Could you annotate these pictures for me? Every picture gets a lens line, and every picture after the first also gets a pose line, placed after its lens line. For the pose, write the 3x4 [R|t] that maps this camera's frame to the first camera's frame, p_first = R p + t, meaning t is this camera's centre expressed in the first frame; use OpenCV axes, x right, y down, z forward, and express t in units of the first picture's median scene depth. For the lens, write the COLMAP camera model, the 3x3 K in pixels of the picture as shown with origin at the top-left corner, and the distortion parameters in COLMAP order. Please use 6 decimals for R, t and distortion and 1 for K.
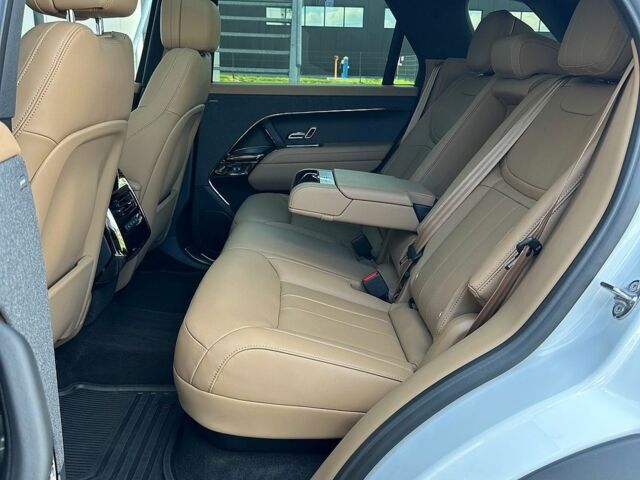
lens RADIAL K [[622.1, 0, 320.0], [0, 622.1, 240.0], [0, 0, 1]] dist [0.082723, -0.011347]
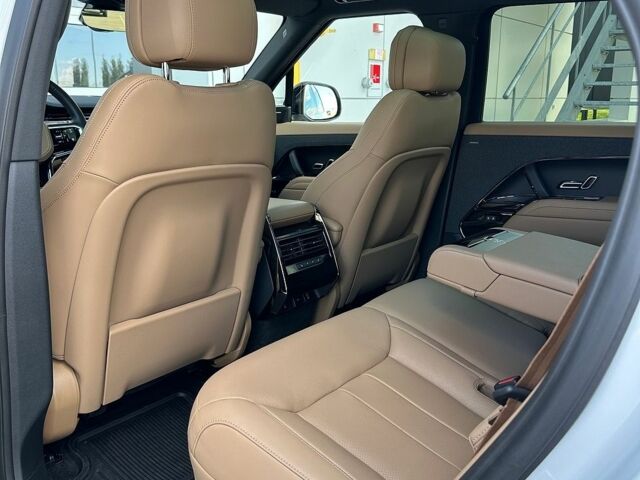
lens RADIAL K [[622.1, 0, 320.0], [0, 622.1, 240.0], [0, 0, 1]] dist [0.082723, -0.011347]
pose [[0.786863, 0.122410, -0.604866, 0.290846], [-0.152723, 0.988268, 0.001326, -0.062330], [0.597932, 0.091333, 0.796326, 0.196666]]
